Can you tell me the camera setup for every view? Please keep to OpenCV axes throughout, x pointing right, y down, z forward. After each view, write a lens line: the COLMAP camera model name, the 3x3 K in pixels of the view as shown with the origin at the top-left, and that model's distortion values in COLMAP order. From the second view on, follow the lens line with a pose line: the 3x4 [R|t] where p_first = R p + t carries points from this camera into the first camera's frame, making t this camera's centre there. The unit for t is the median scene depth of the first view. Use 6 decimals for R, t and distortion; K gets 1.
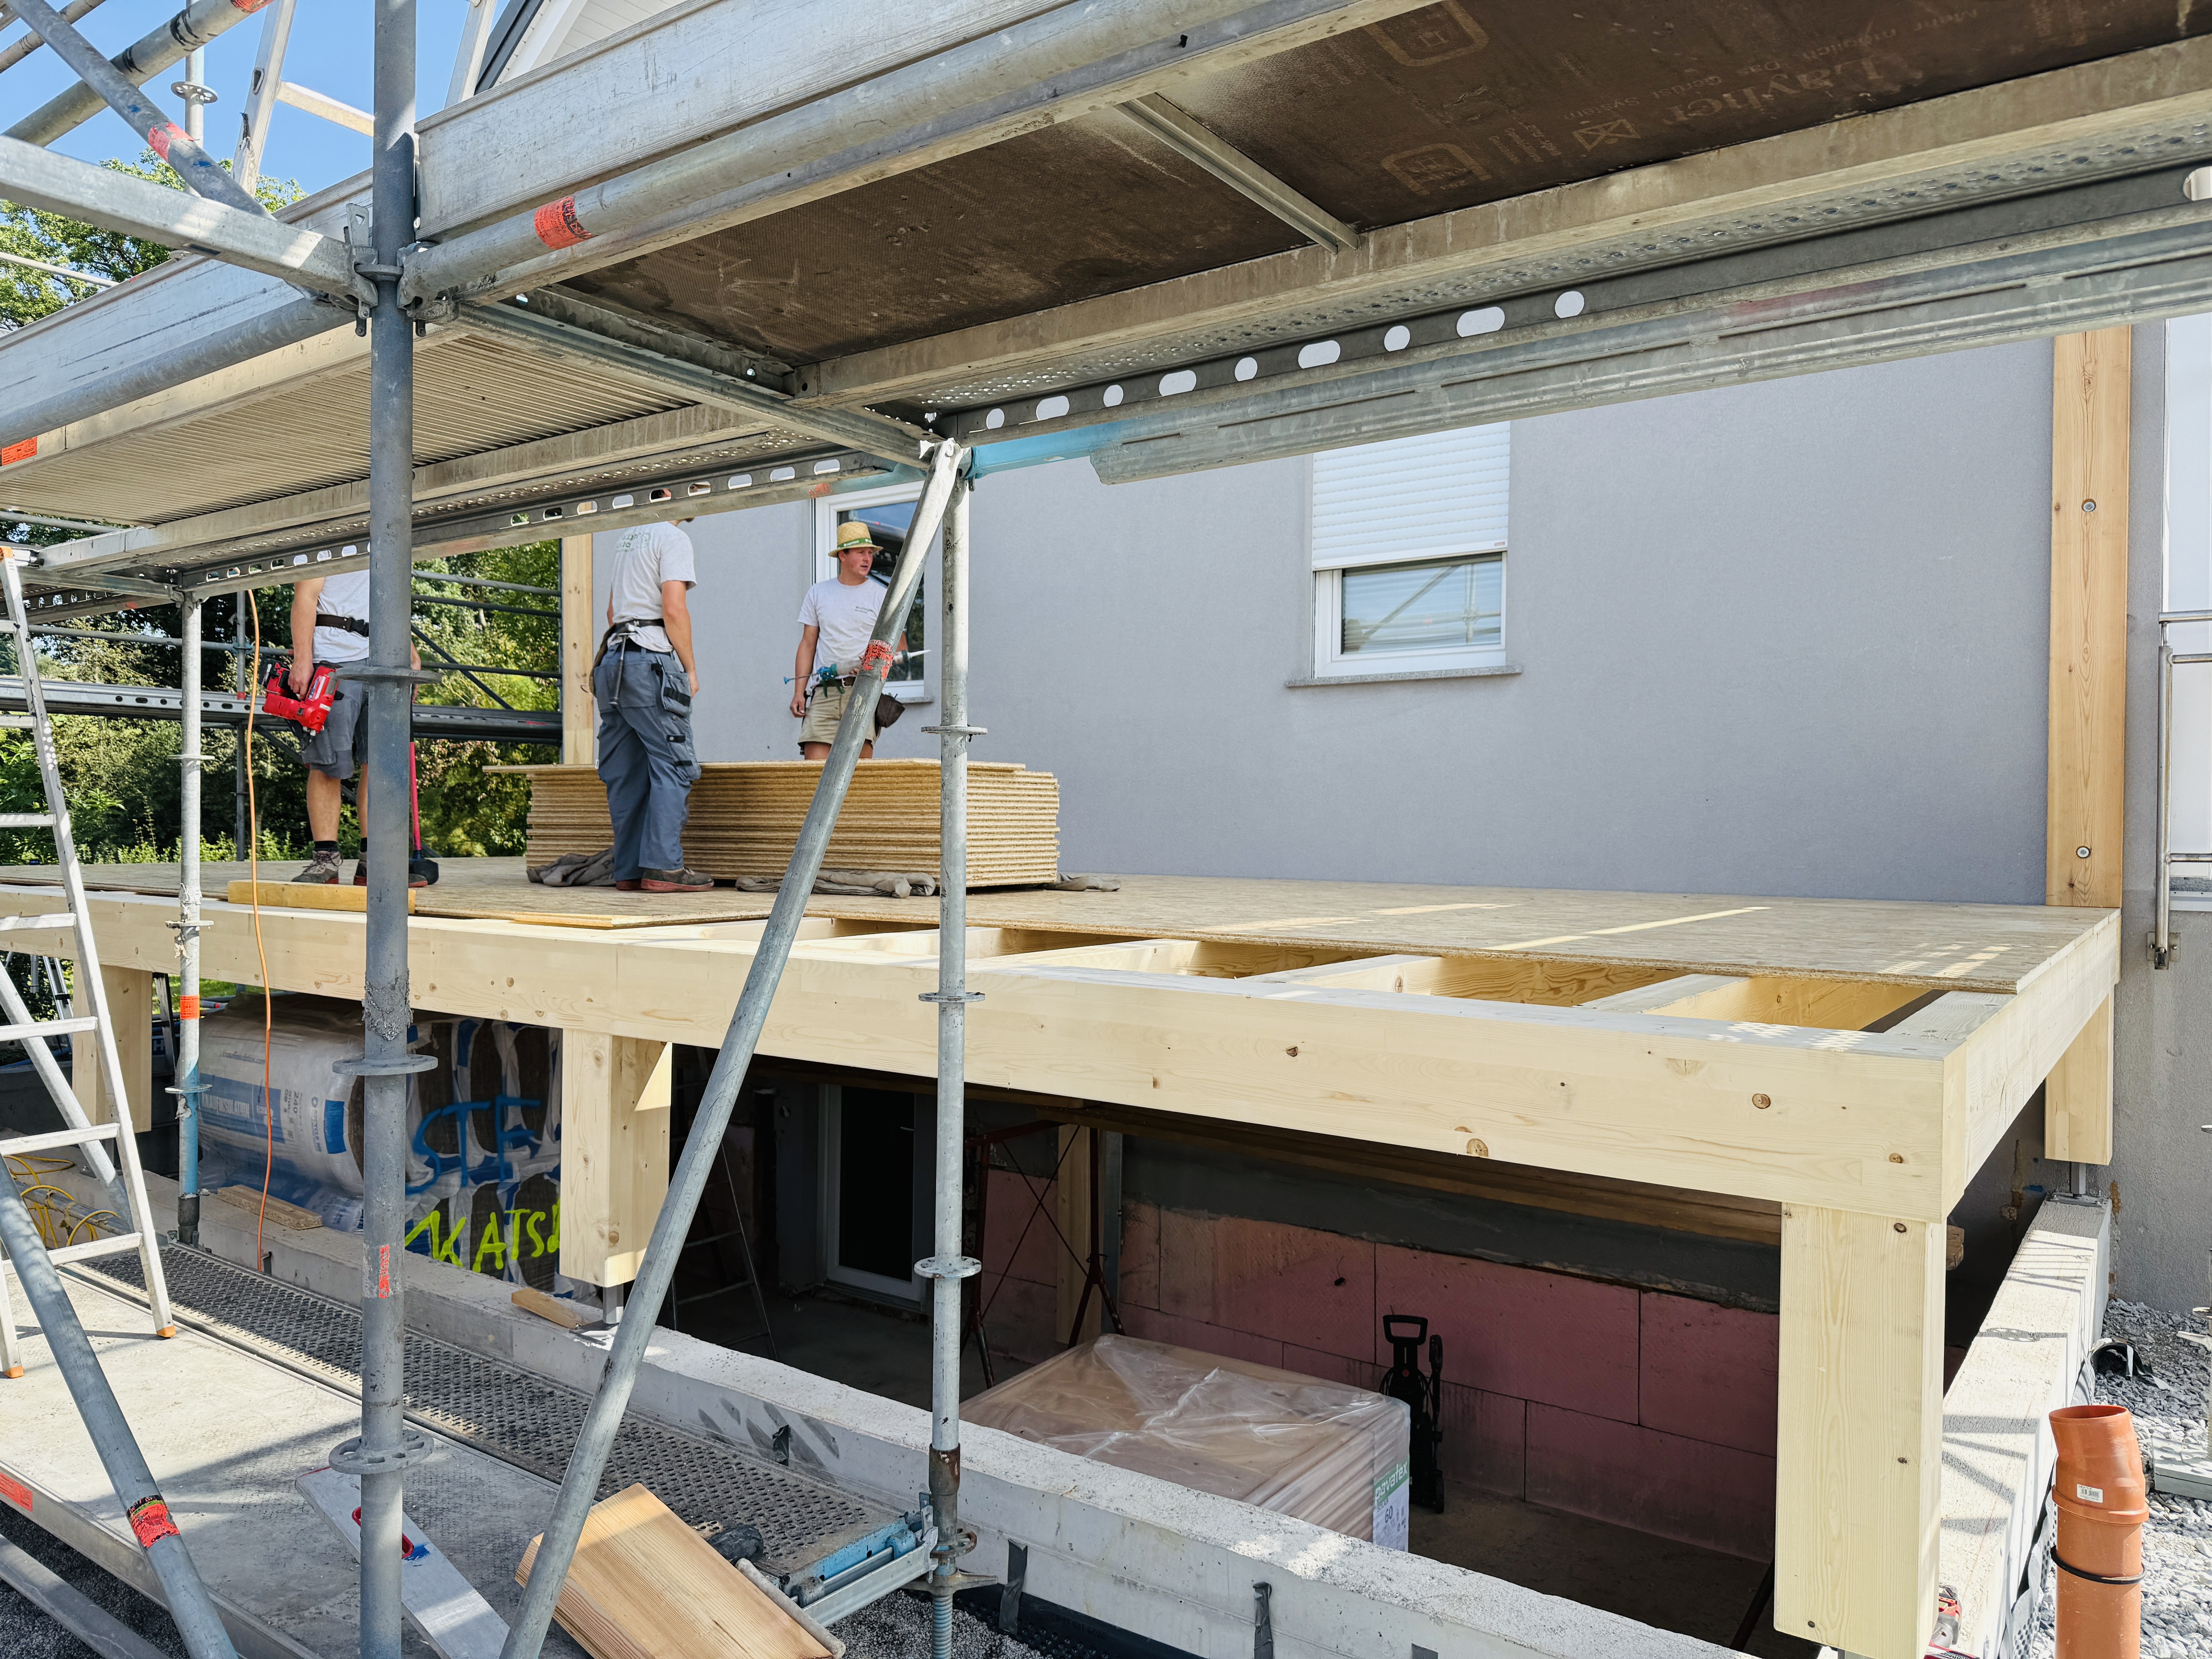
lens RADIAL K [[1561.2, 0, 1103.2], [0, 1561.2, 825.2], [0, 0, 1]] dist [0.010266, -0.007922]
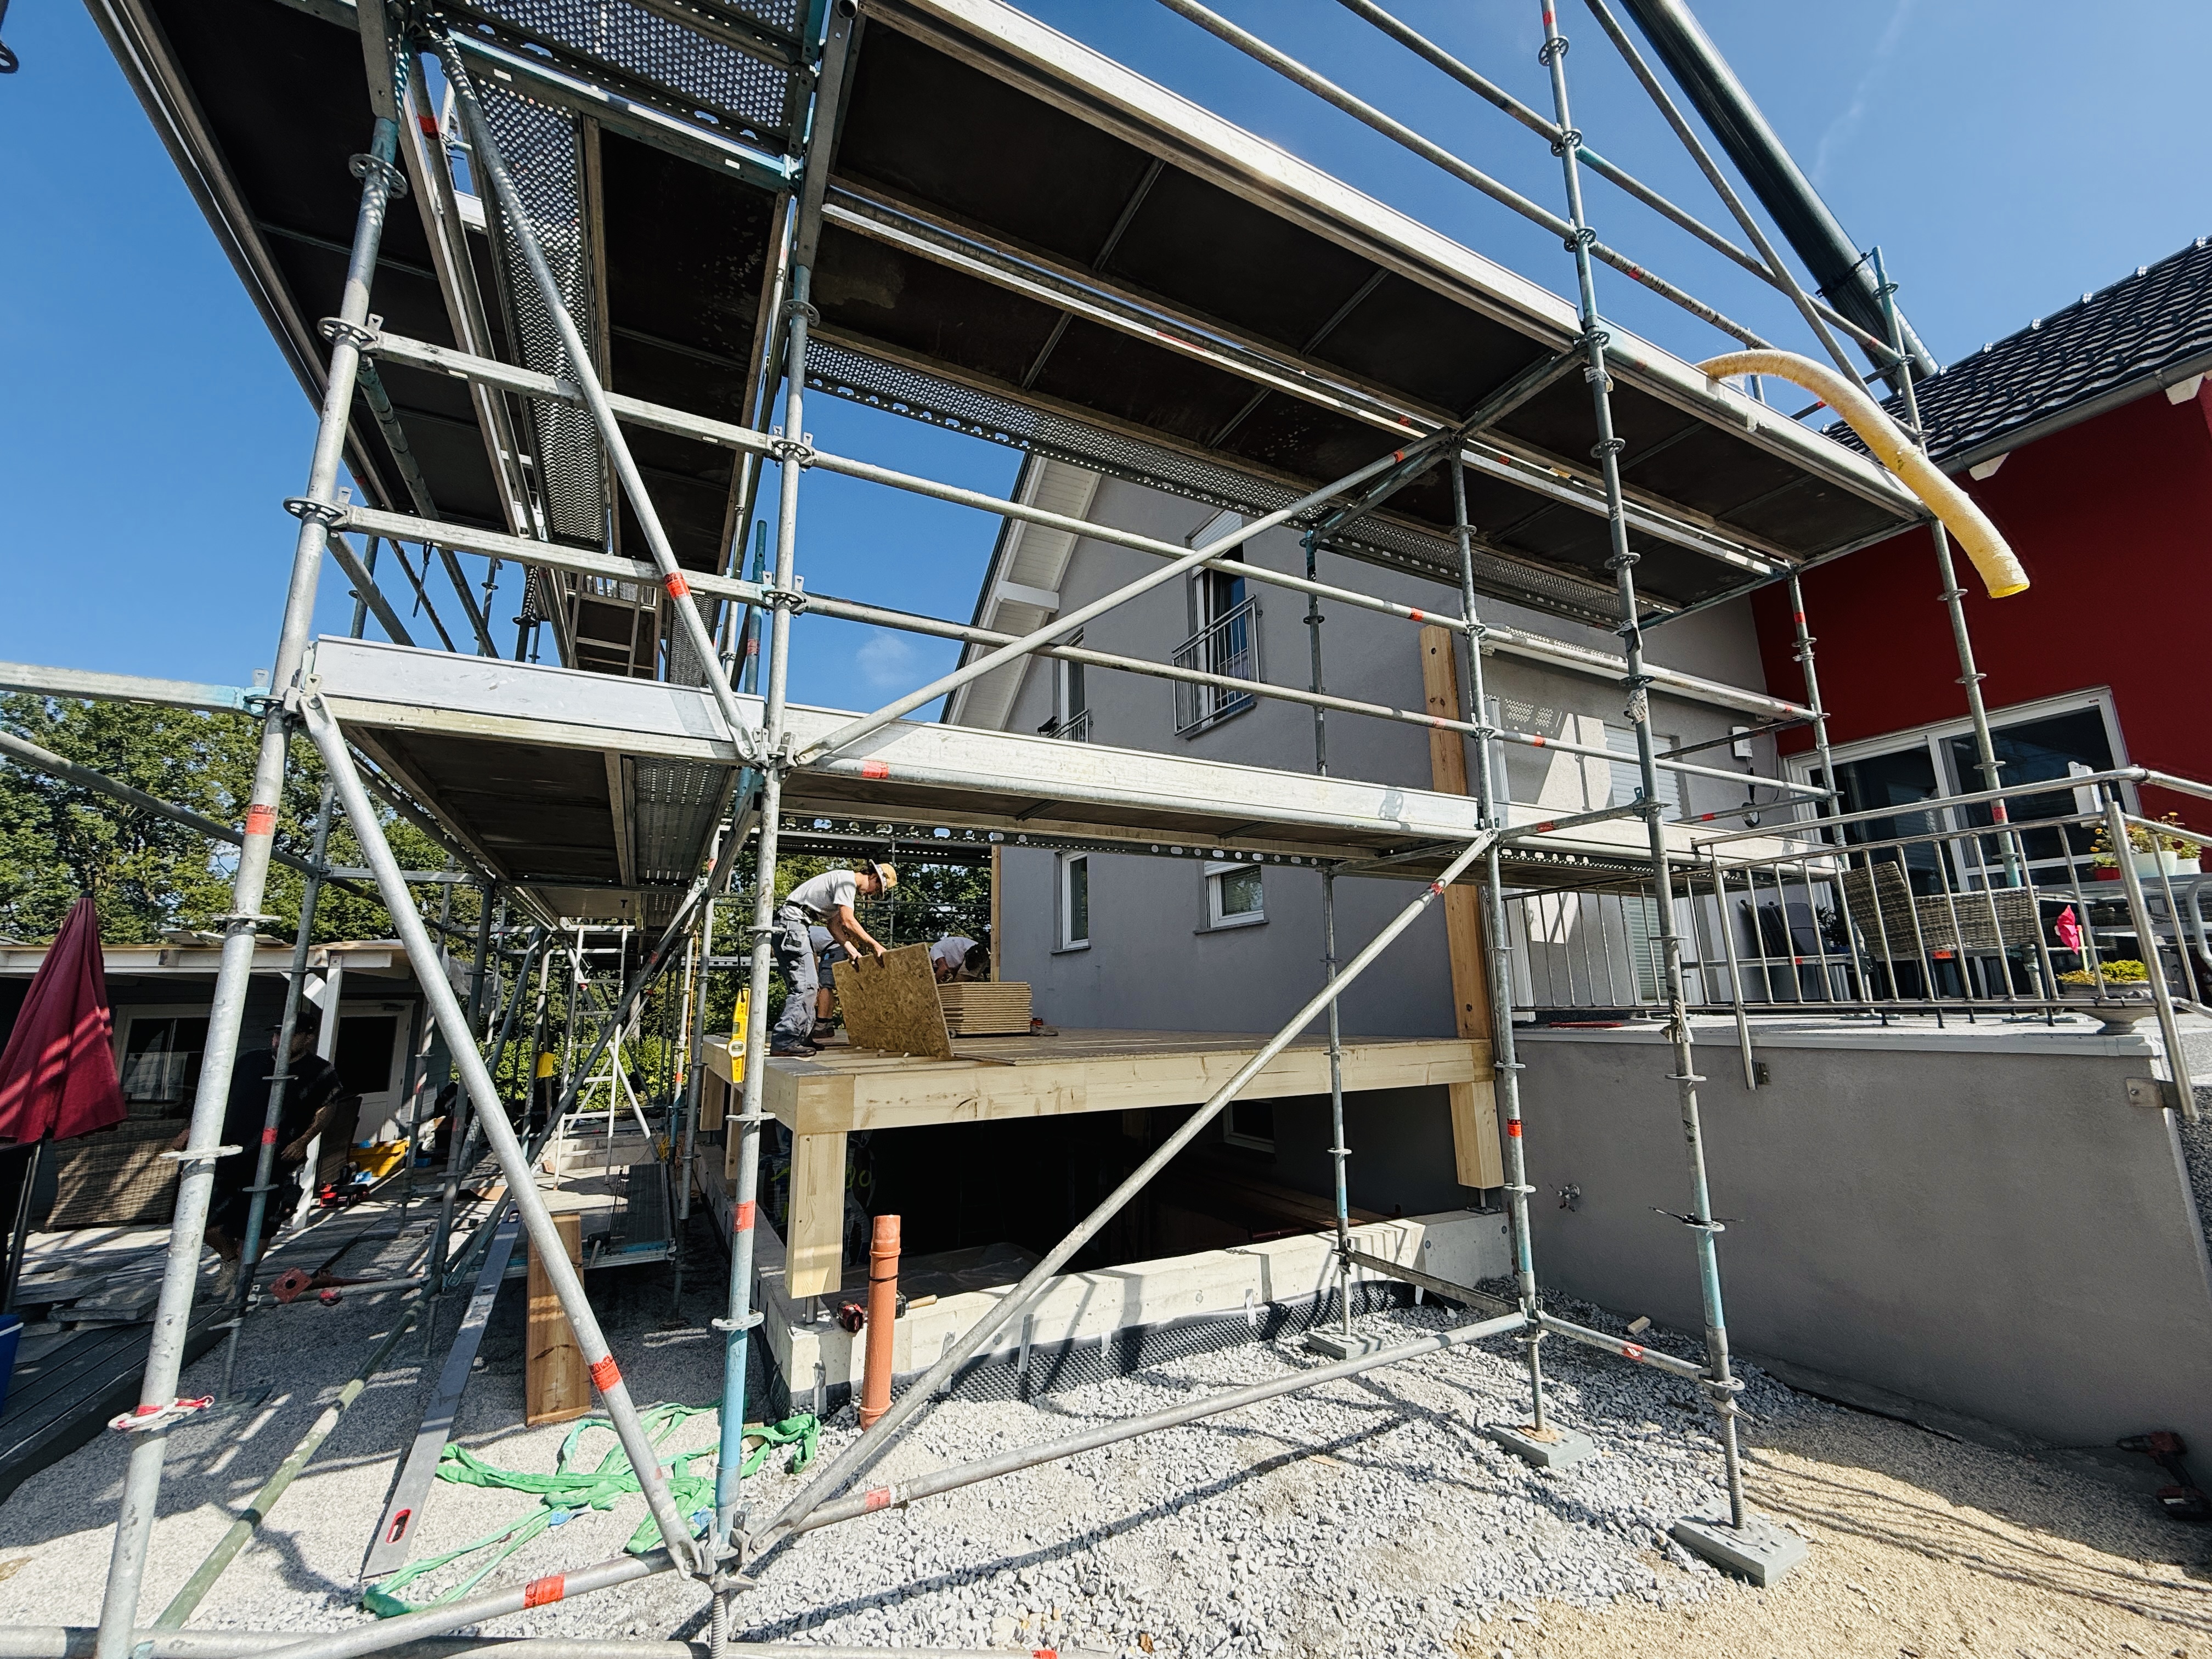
lens RADIAL K [[875.2, 0, 1105.4], [0, 875.2, 826.5], [0, 0, 1]] dist [0.004035, -0.000071]
pose [[0.899941, -0.107760, -0.422486, 0.513470], [0.019036, 0.977764, -0.208841, 0.011829], [0.435597, 0.179902, 0.881981, -0.092184]]
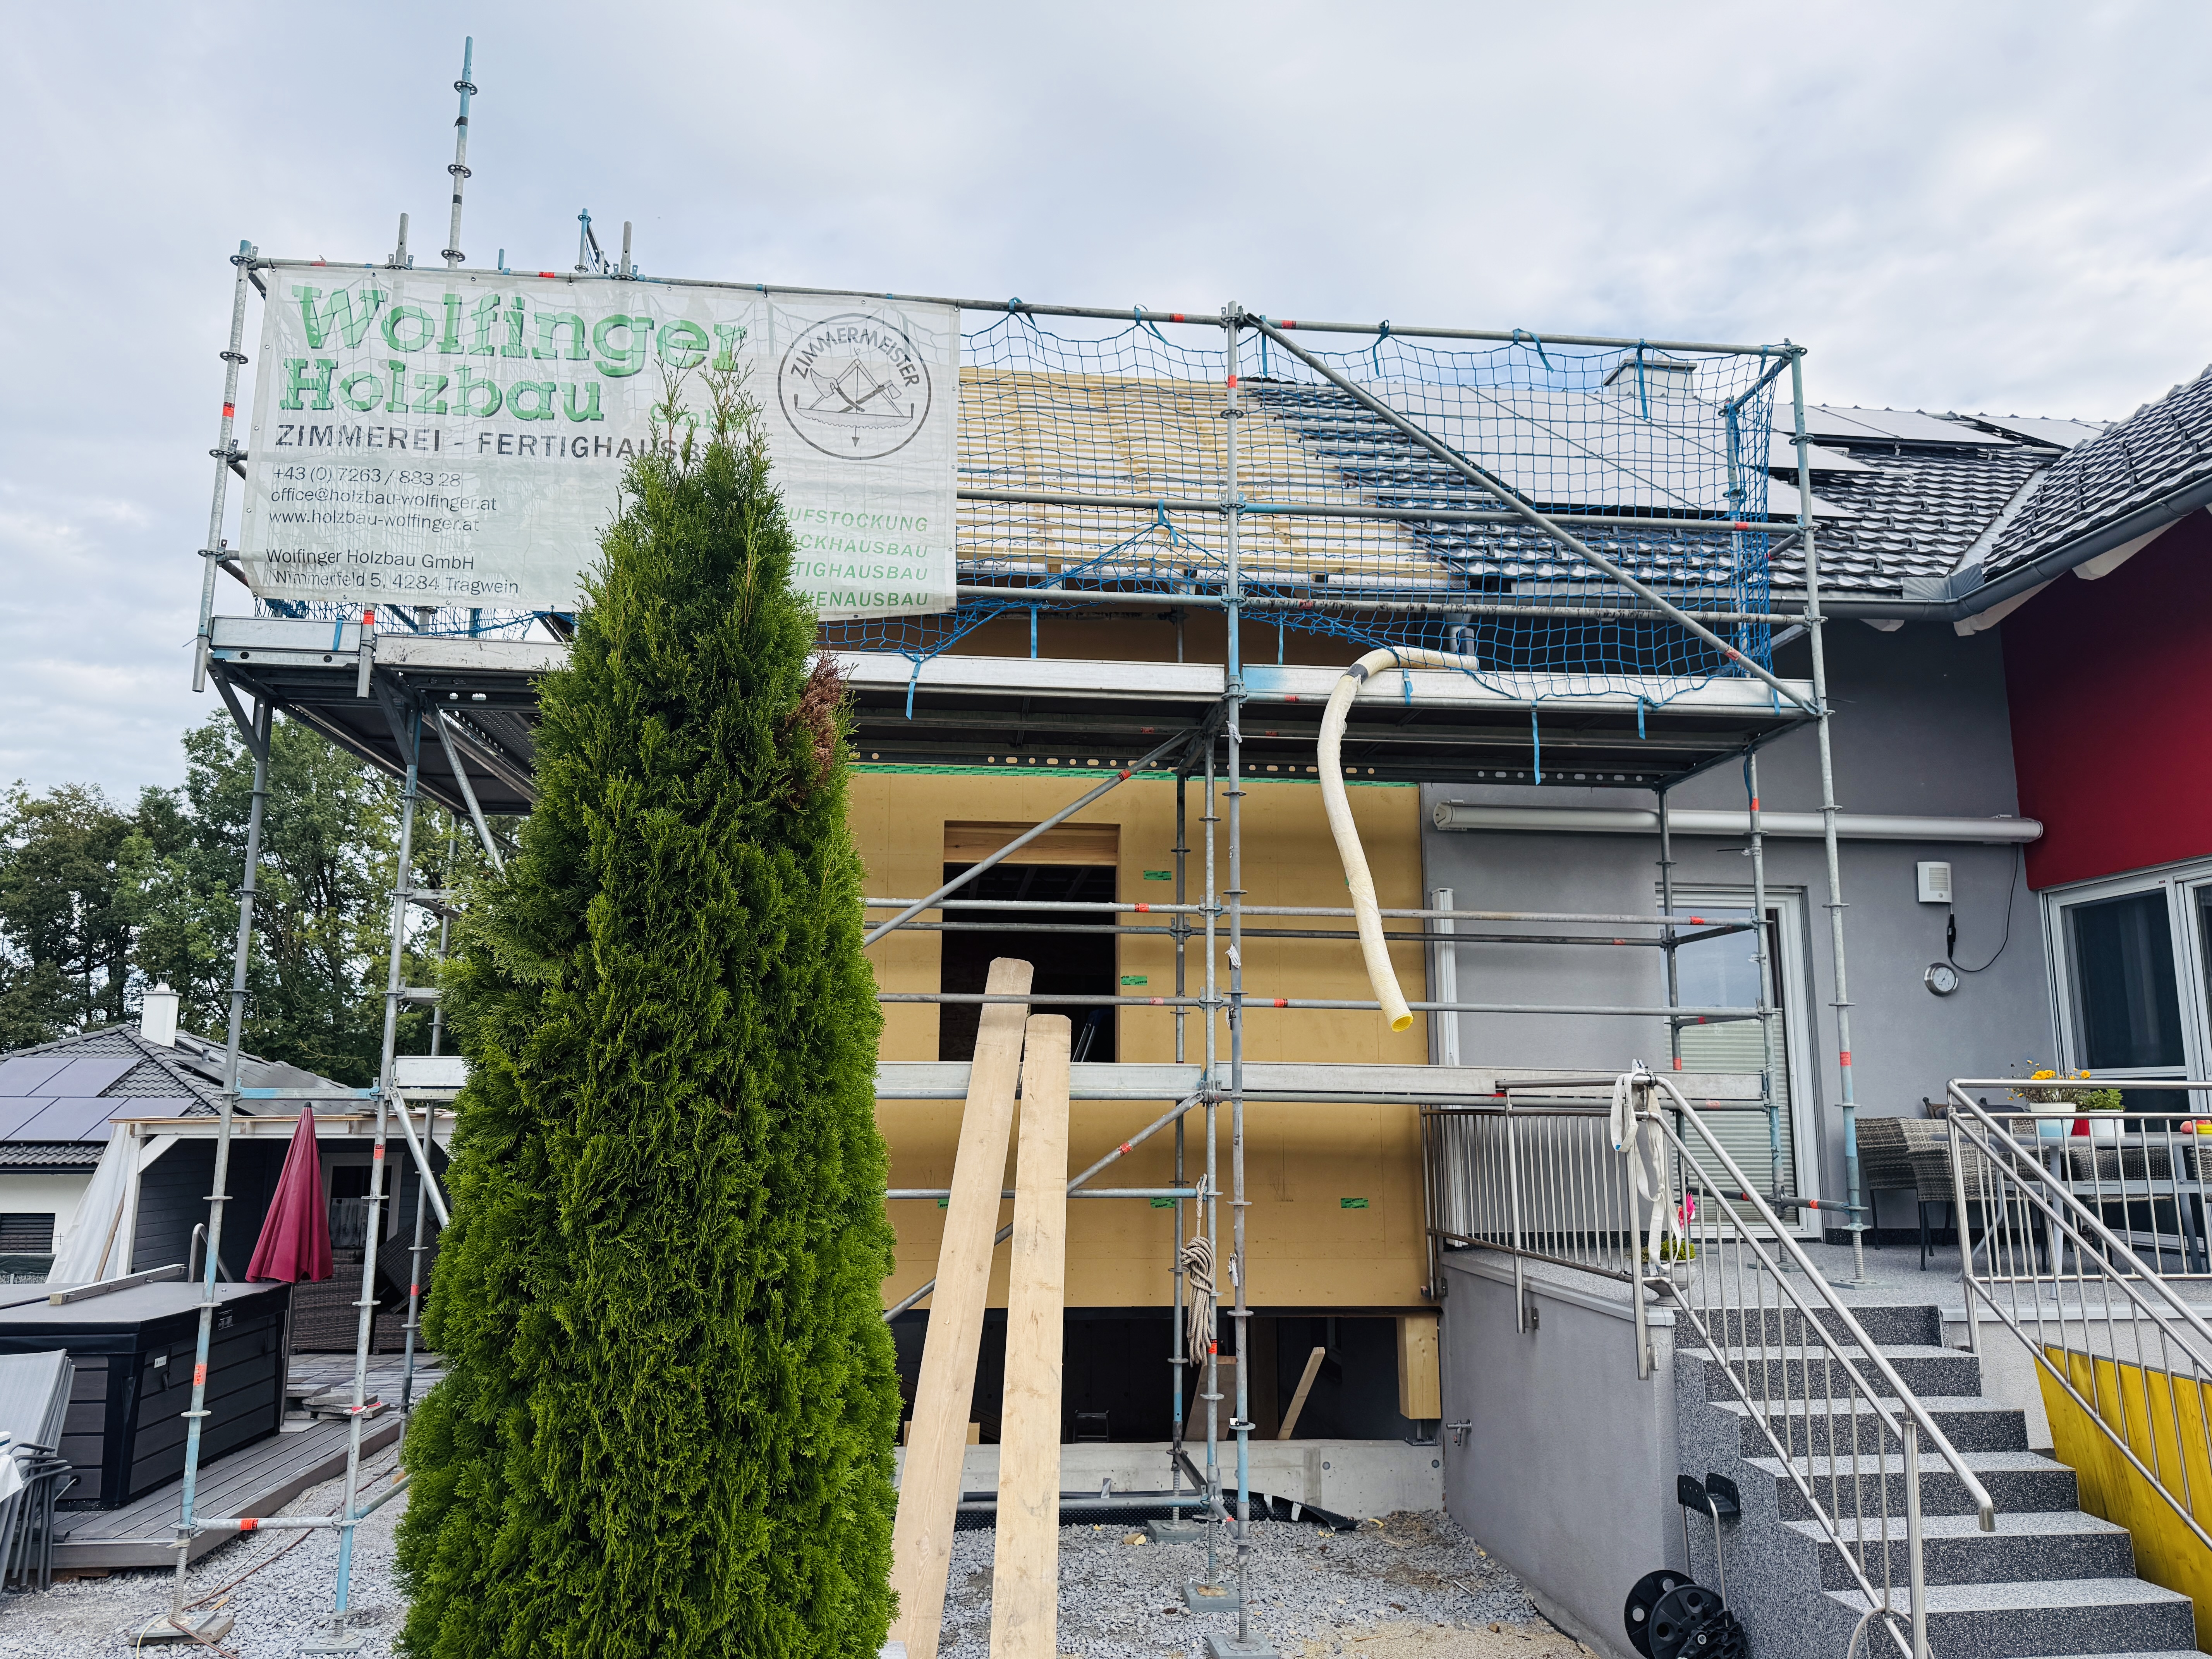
lens RADIAL K [[1553.0, 0, 1103.6], [0, 1553.0, 842.1], [0, 0, 1]] dist [0.045304, -0.055067]
pose [[0.681785, -0.127461, -0.720363, 1.355100], [-0.006484, 0.983613, -0.180178, -0.077684], [0.731524, 0.127513, 0.669785, -0.366672]]
